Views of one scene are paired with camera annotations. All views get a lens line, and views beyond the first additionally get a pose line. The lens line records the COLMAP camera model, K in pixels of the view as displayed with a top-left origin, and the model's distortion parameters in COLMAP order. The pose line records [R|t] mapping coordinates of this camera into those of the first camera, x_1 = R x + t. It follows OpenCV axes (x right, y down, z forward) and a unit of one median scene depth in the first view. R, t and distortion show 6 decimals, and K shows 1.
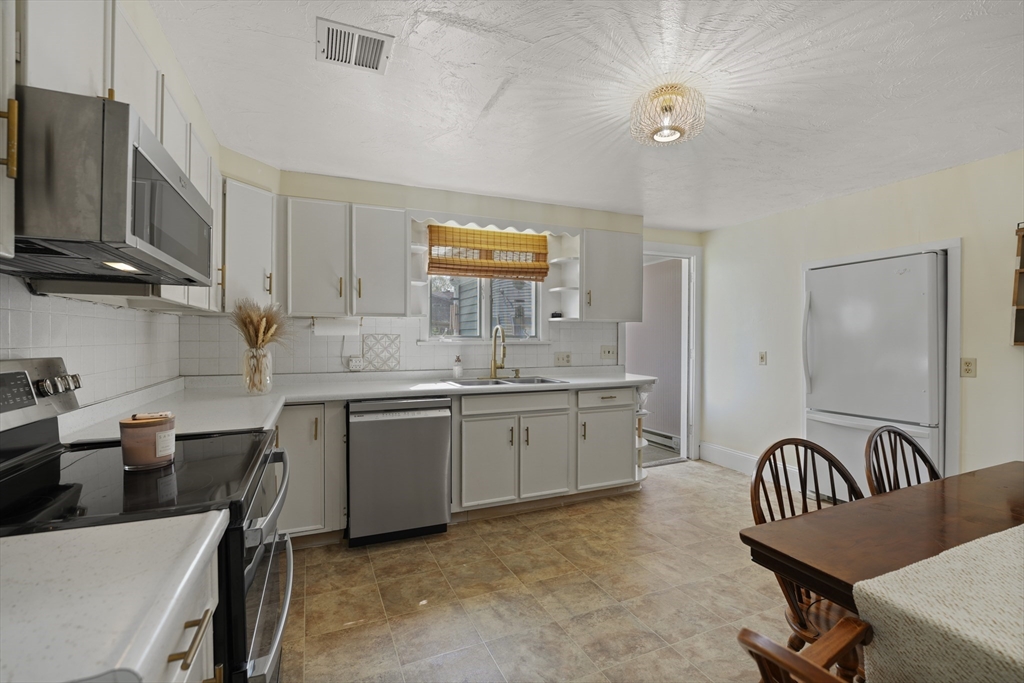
lens RADIAL K [[458.4, 0, 512.0], [0, 458.4, 341.5], [0, 0, 1]] dist [-0.019404, -0.000449]
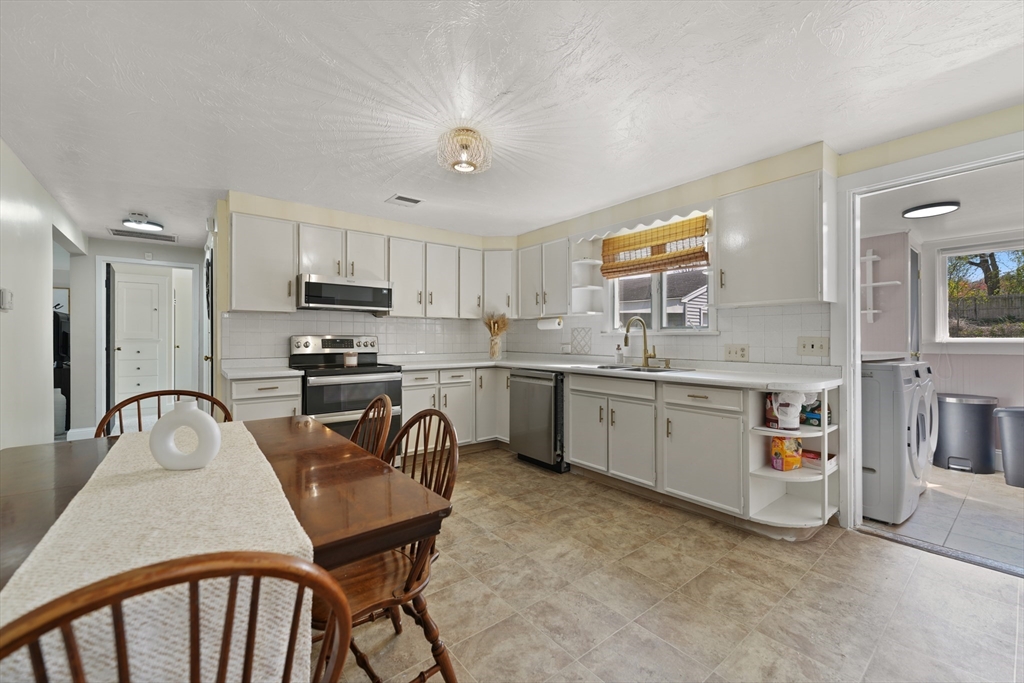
lens RADIAL K [[417.0, 0, 512.0], [0, 417.0, 341.5], [0, 0, 1]] dist [0.001251, 0.000074]
pose [[0.255790, 0.007736, -0.966701, 1.043092], [-0.005684, 0.999963, 0.006498, 0.021892], [0.966716, 0.003832, 0.255824, 0.570865]]
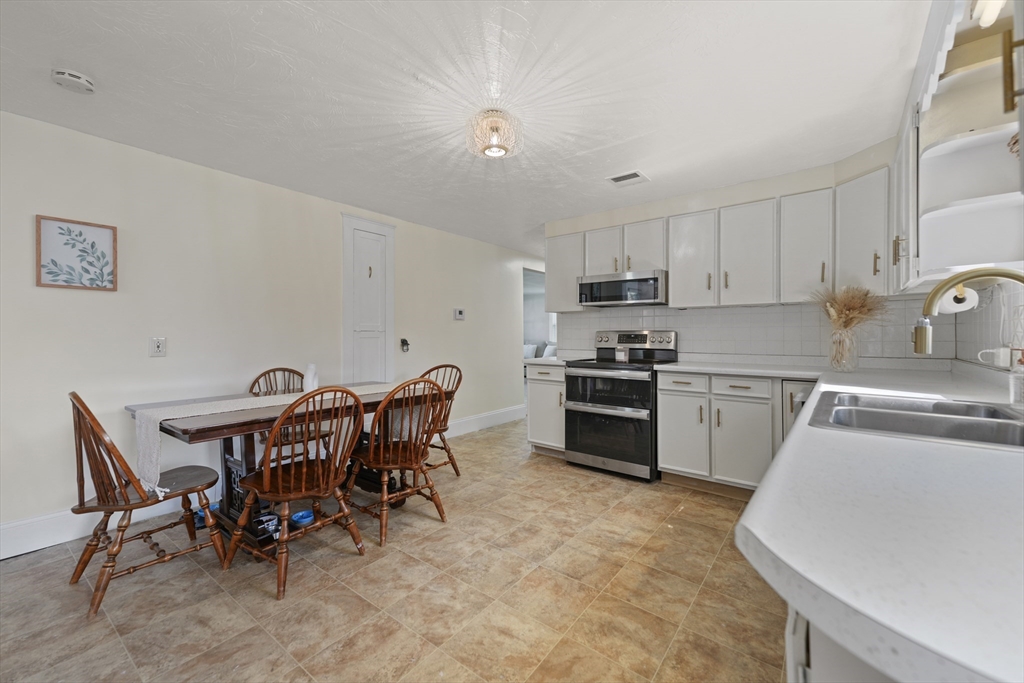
lens RADIAL K [[412.0, 0, 514.9], [0, 412.0, 333.7], [0, 0, 1]] dist [0.028146, 0.000079]
pose [[-0.875091, -0.001751, -0.483956, 0.570628], [-0.003353, 0.999991, 0.002444, 0.022278], [0.483948, 0.003762, -0.875089, 1.373400]]
